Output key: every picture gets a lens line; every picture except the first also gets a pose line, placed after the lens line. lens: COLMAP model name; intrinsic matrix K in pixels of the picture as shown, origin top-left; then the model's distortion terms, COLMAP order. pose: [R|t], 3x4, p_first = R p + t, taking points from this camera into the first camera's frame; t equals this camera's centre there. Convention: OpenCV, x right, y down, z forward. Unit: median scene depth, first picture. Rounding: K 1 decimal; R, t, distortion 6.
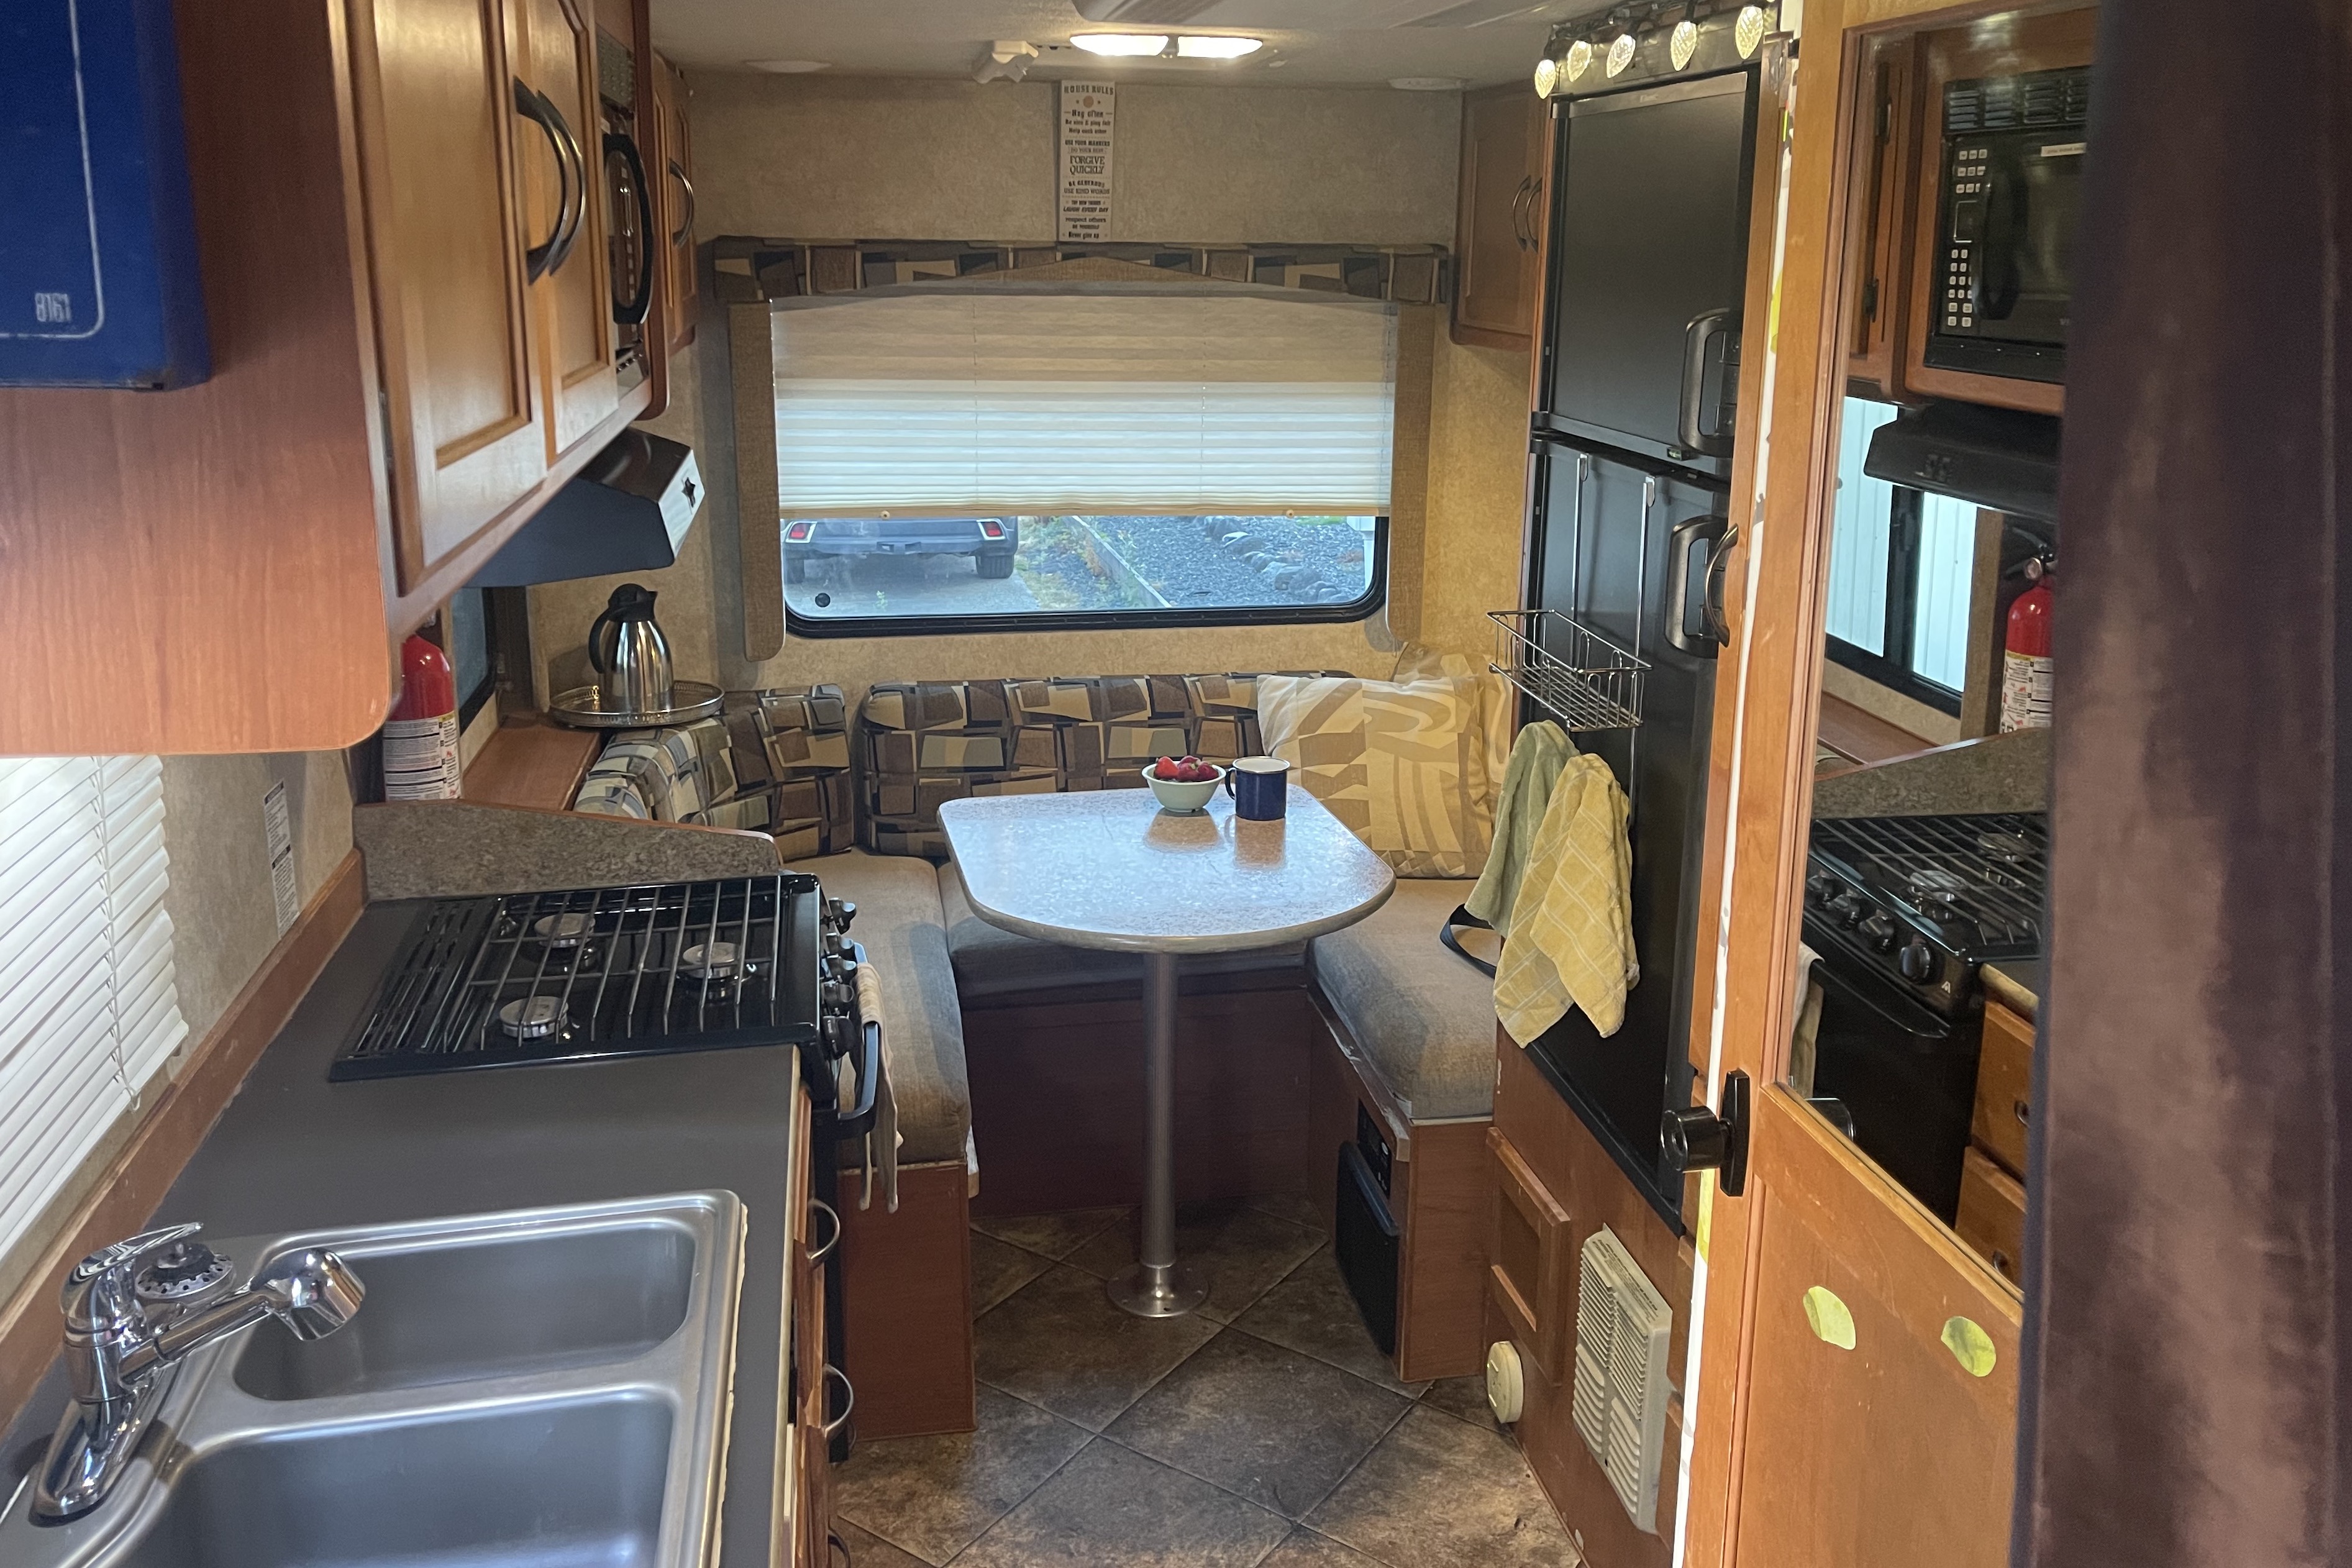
lens RADIAL K [[2141.2, 0, 1176.0], [0, 2141.2, 784.0], [0, 0, 1]] dist [0.001076, -0.000370]
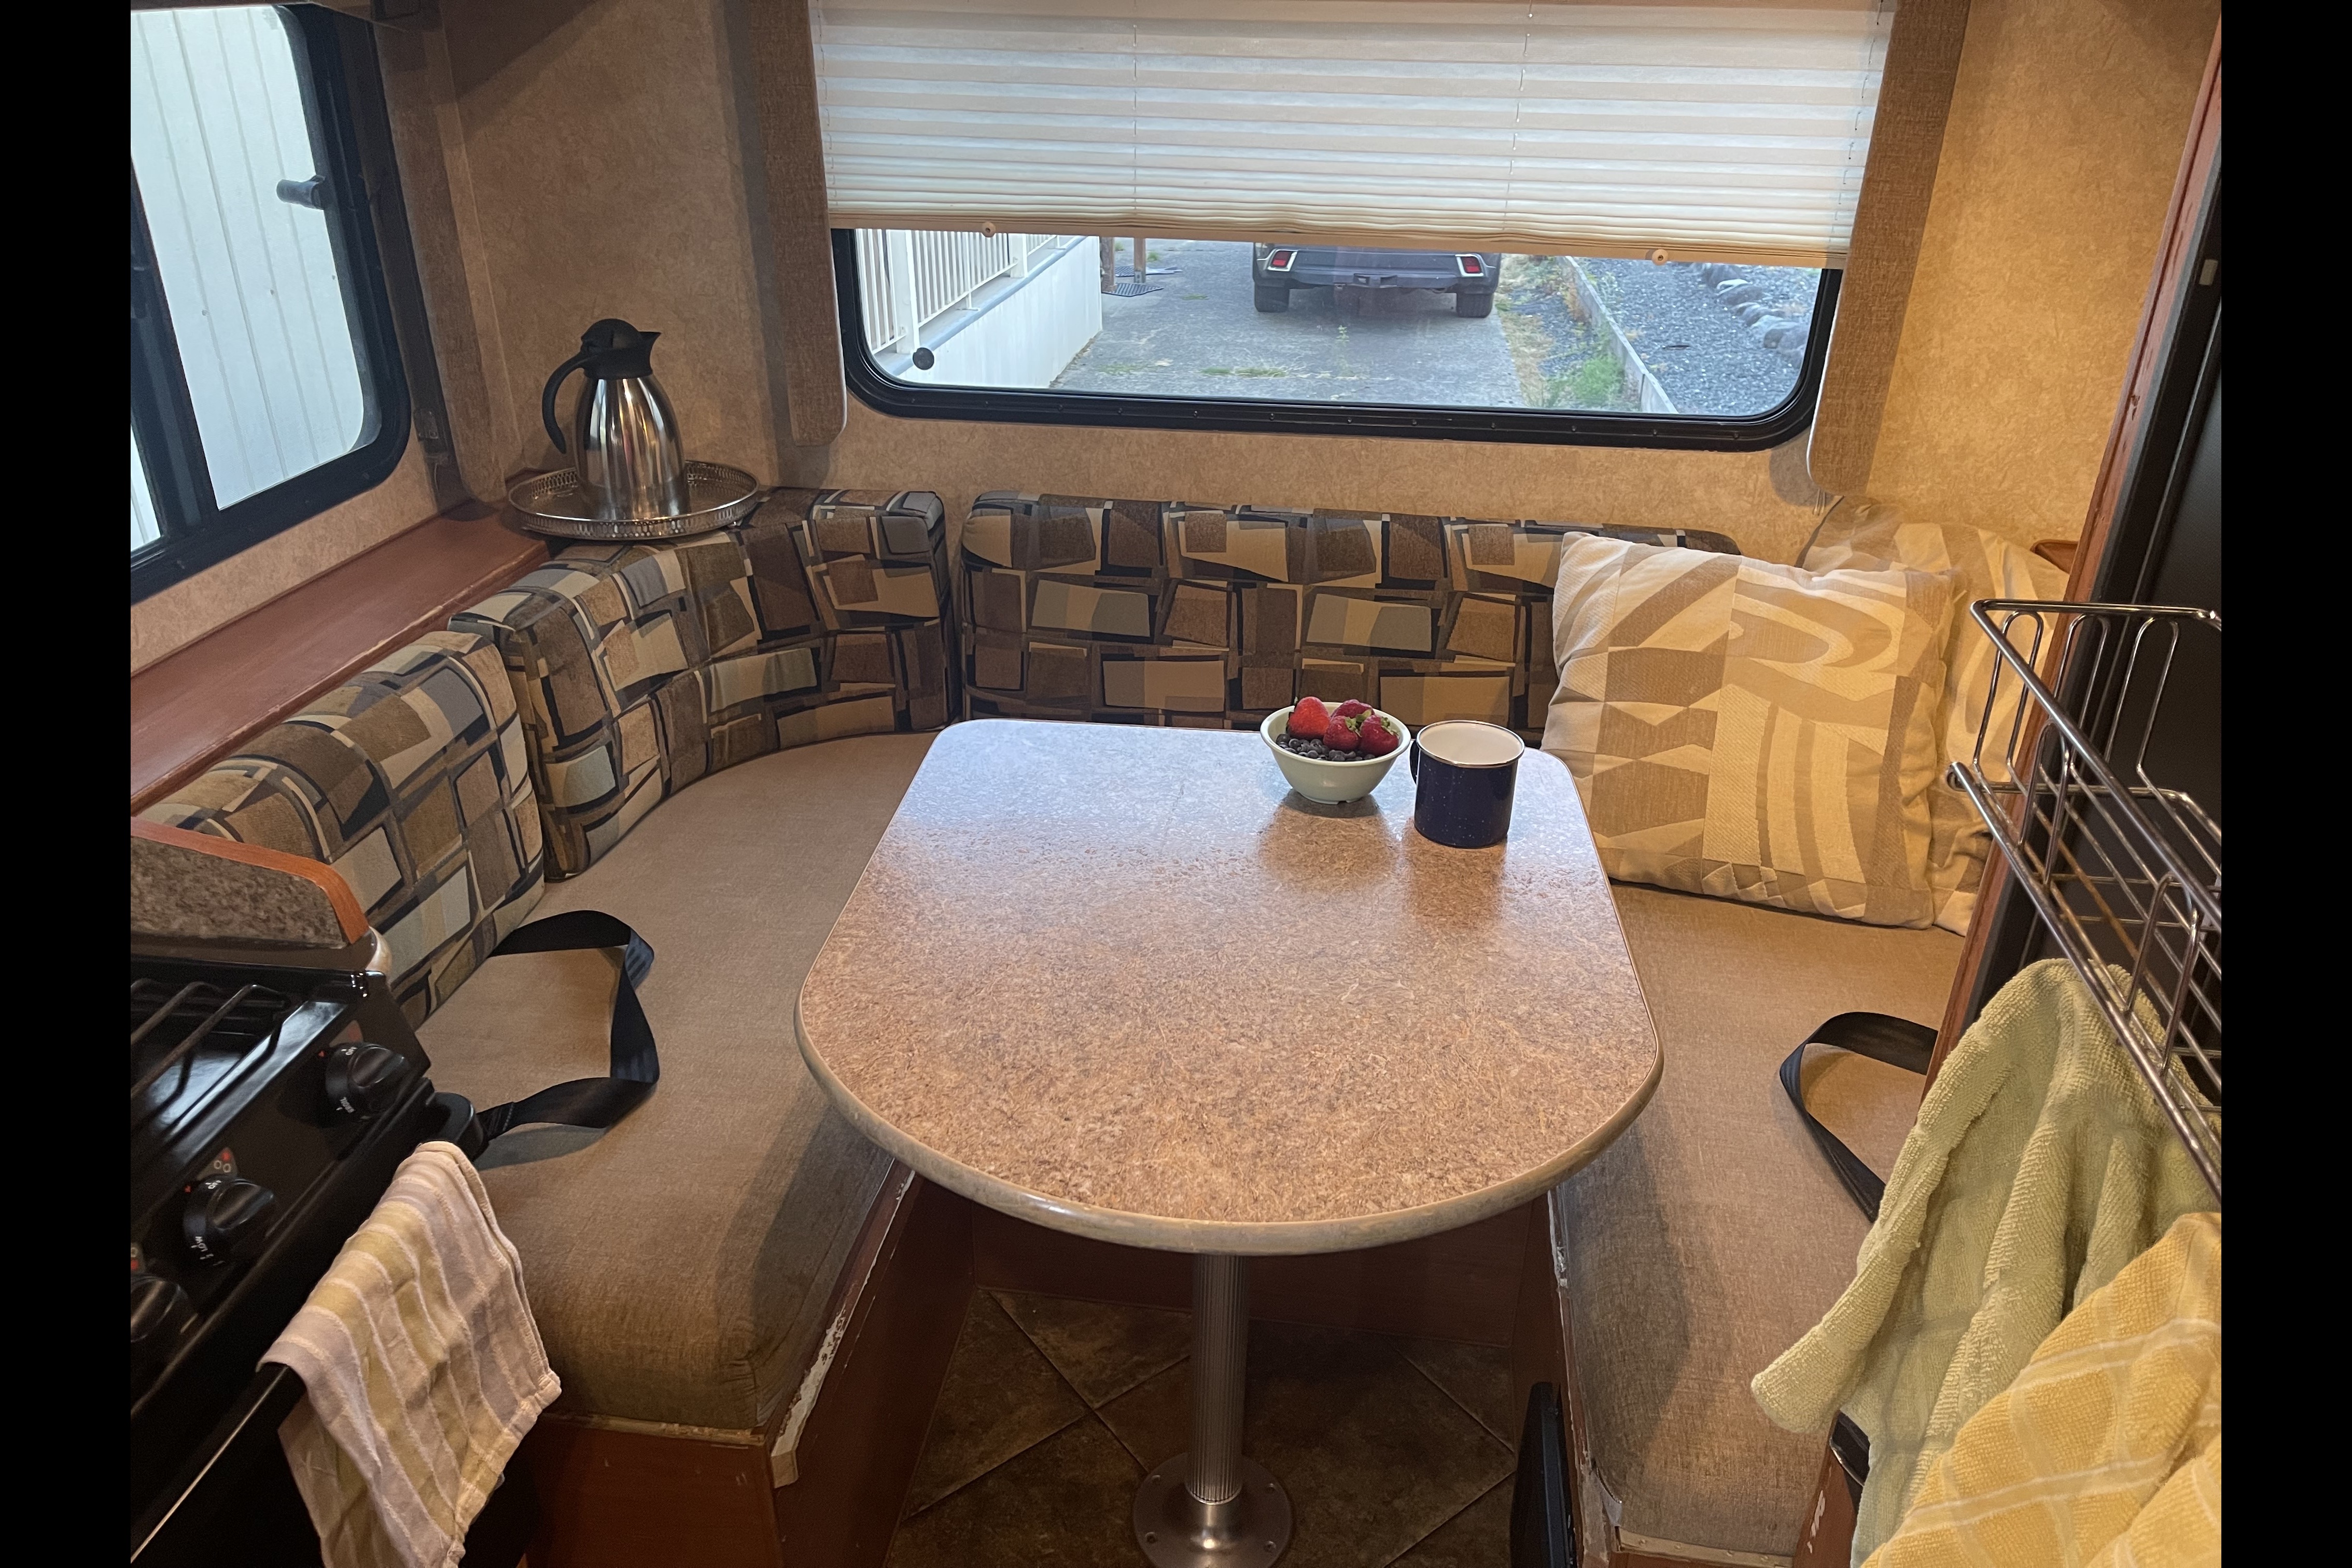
lens RADIAL K [[1656.8, 0, 1108.1], [0, 1656.8, 853.4], [0, 0, 1]] dist [0.043643, -0.085725]
pose [[0.942197, 0.153084, -0.298044, 0.072025], [-0.081317, 0.967405, 0.239823, -0.066323], [0.325042, -0.201724, 0.923934, 0.506294]]
